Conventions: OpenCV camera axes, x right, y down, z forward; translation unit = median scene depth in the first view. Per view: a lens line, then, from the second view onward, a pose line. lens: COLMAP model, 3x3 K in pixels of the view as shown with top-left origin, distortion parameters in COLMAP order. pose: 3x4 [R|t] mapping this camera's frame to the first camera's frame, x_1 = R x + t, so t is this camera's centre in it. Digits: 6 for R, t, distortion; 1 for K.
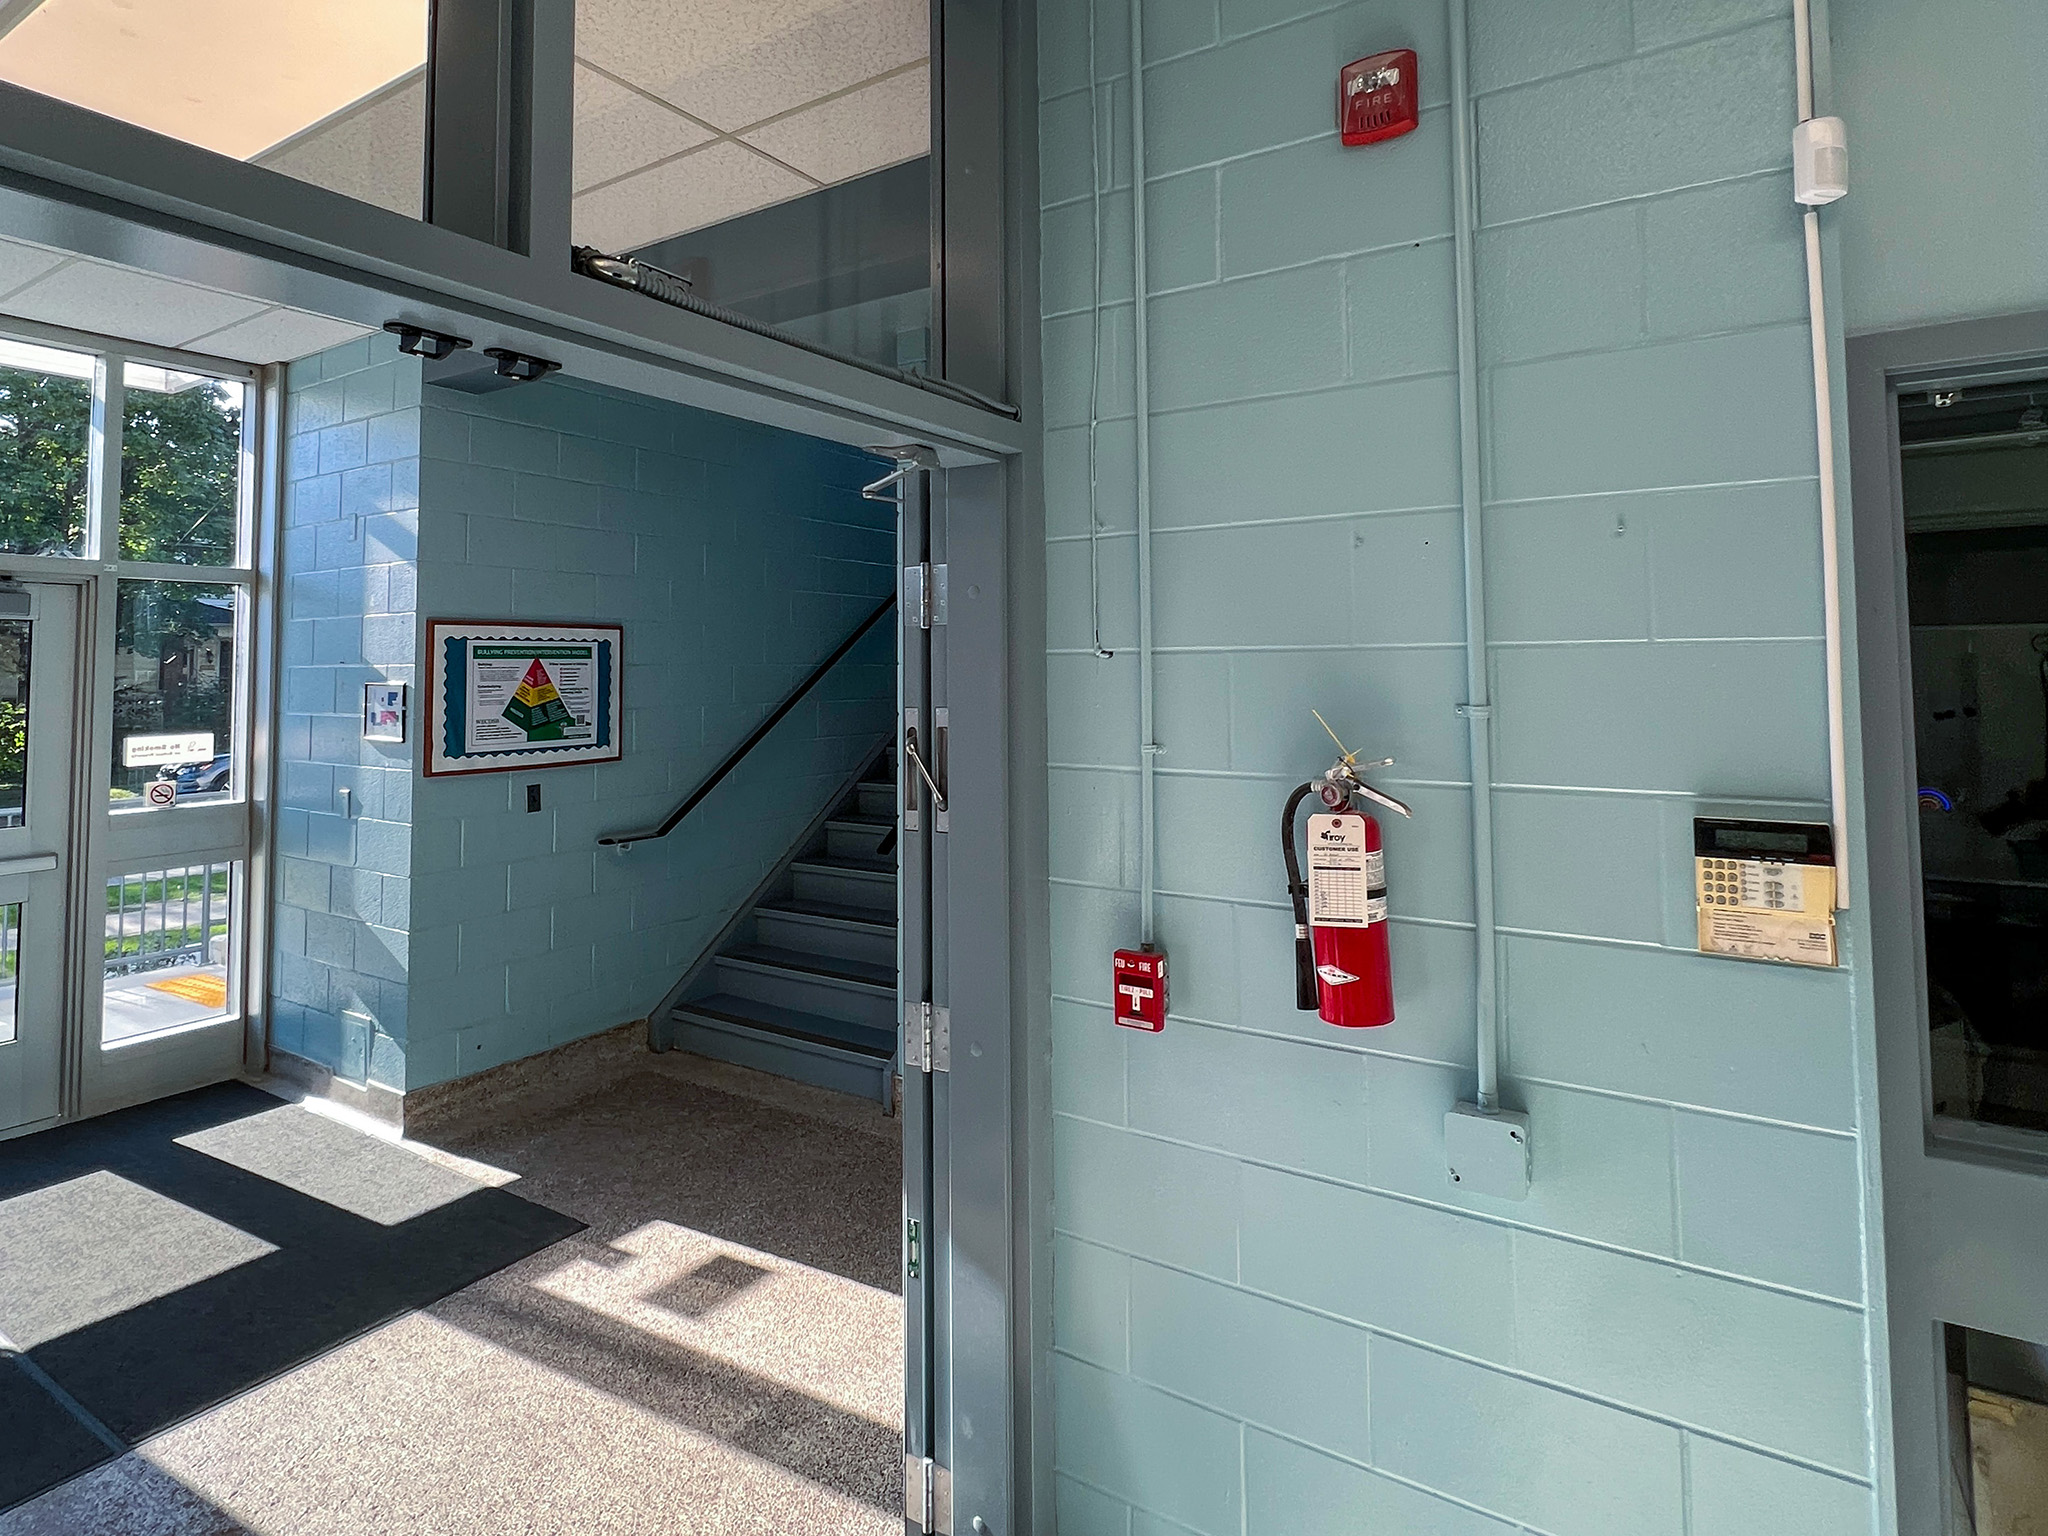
lens RADIAL K [[1117.0, 0, 1025.6], [0, 1117.0, 619.8], [0, 0, 1]] dist [-0.002136, 0.001625]
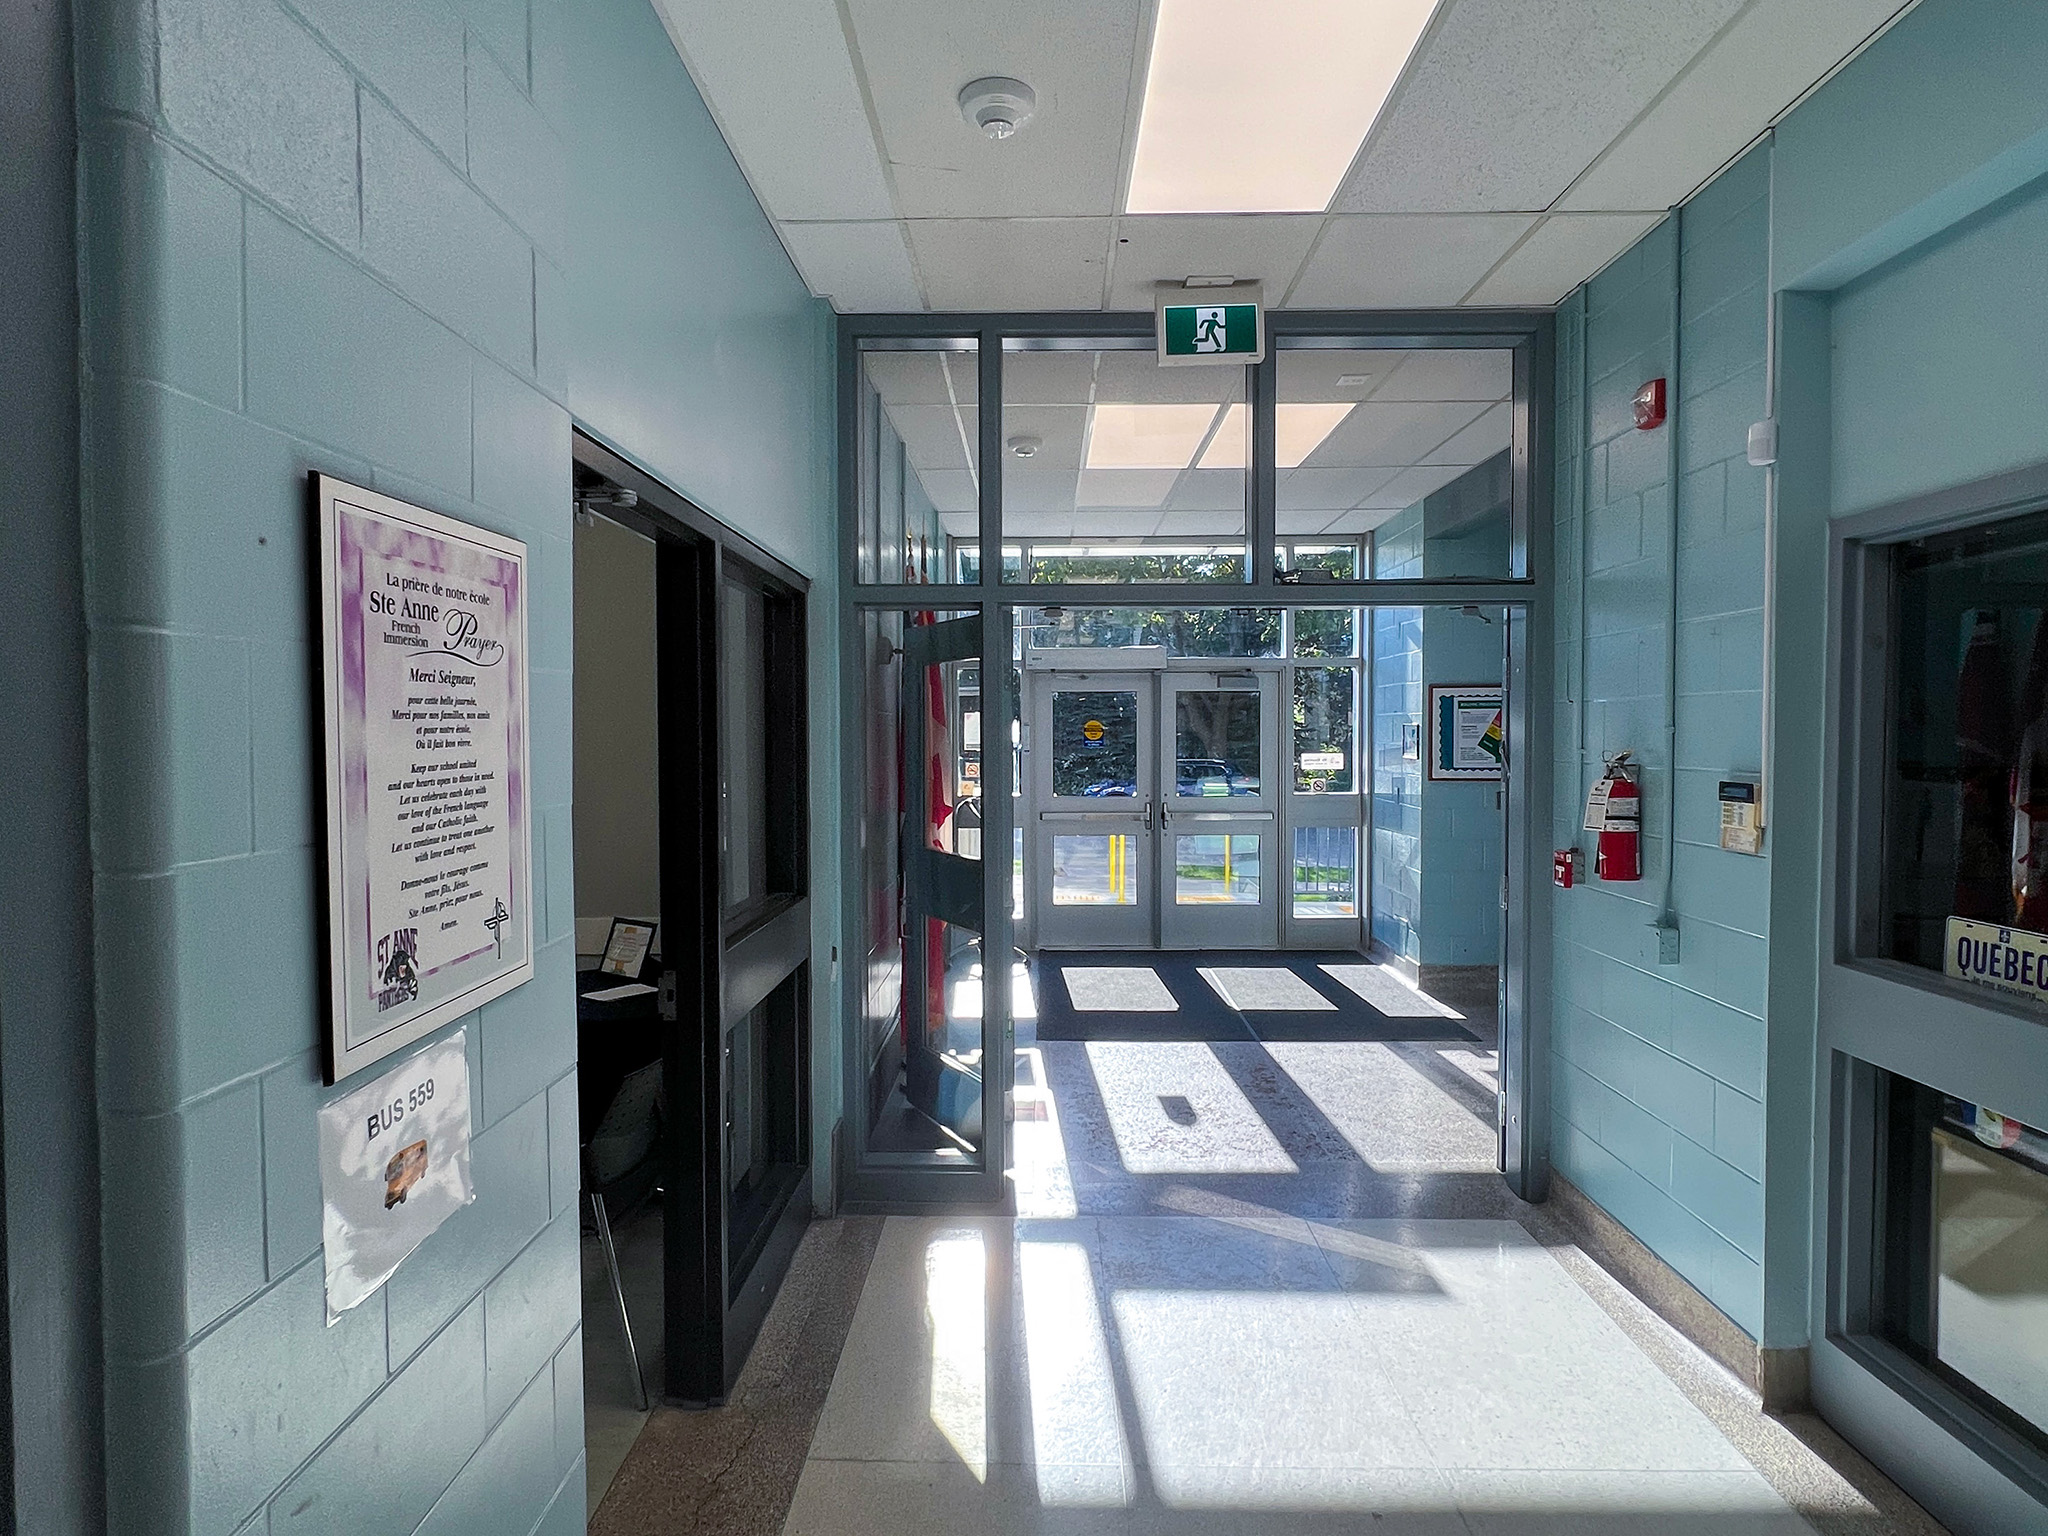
lens RADIAL K [[1117.0, 0, 1023.0], [0, 1117.0, 763.8], [0, 0, 1]] dist [-0.002136, 0.001625]
pose [[0.523644, 0.029038, -0.851442, 0.547408], [0.042351, 0.997296, 0.060059, -0.008869], [0.850884, -0.067509, 0.520998, -0.367038]]
